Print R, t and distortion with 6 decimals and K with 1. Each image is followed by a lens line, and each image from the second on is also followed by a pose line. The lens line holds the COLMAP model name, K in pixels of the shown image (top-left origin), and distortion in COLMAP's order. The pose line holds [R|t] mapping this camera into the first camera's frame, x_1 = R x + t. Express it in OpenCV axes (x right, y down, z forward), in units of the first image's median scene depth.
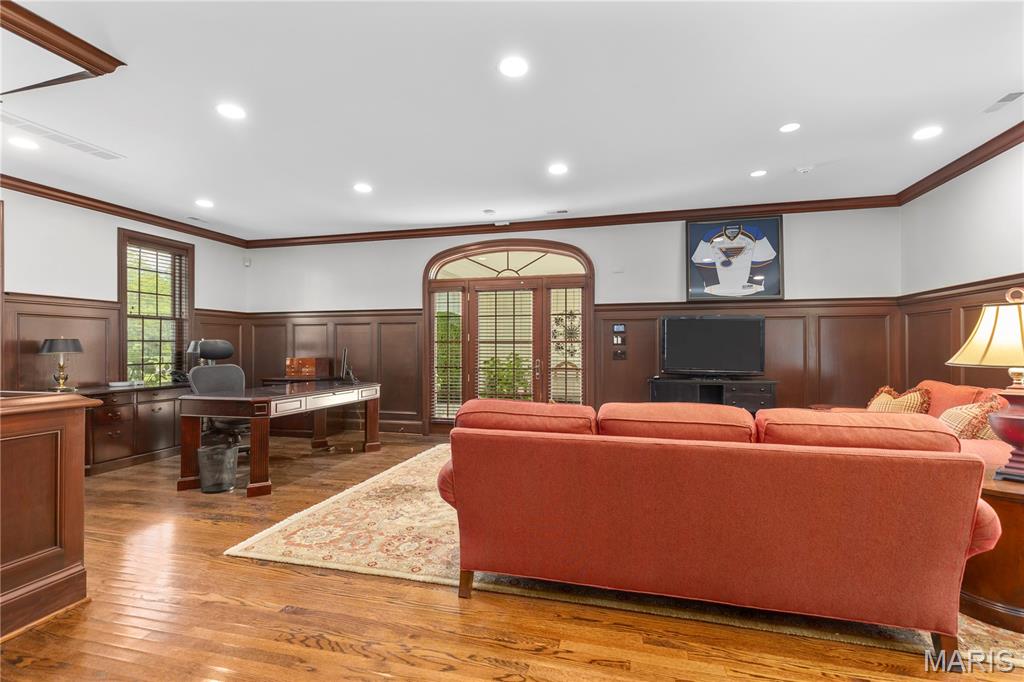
lens RADIAL K [[473.9, 0, 512.5], [0, 473.9, 343.2], [0, 0, 1]] dist [0.002798, 0.001489]
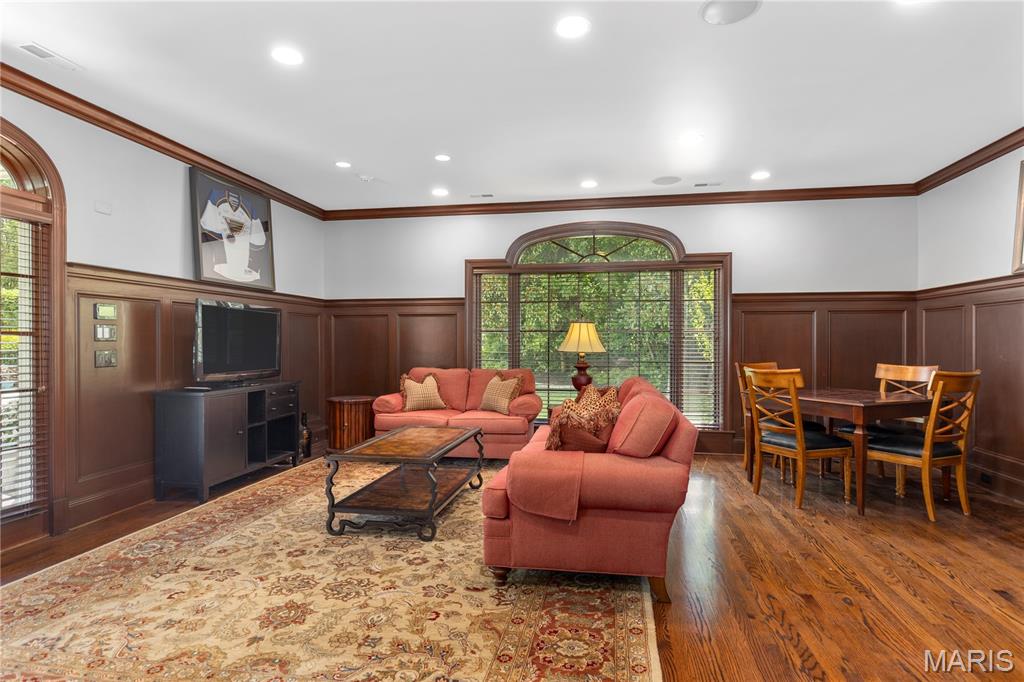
lens RADIAL K [[553.6, 0, 512.9], [0, 553.6, 342.4], [0, 0, 1]] dist [-0.000038, -0.000248]
pose [[-0.094340, -0.000473, 0.995540, -0.530226], [-0.005547, 0.999985, -0.000050, 0.003169], [-0.995525, -0.005527, -0.094342, 0.629360]]
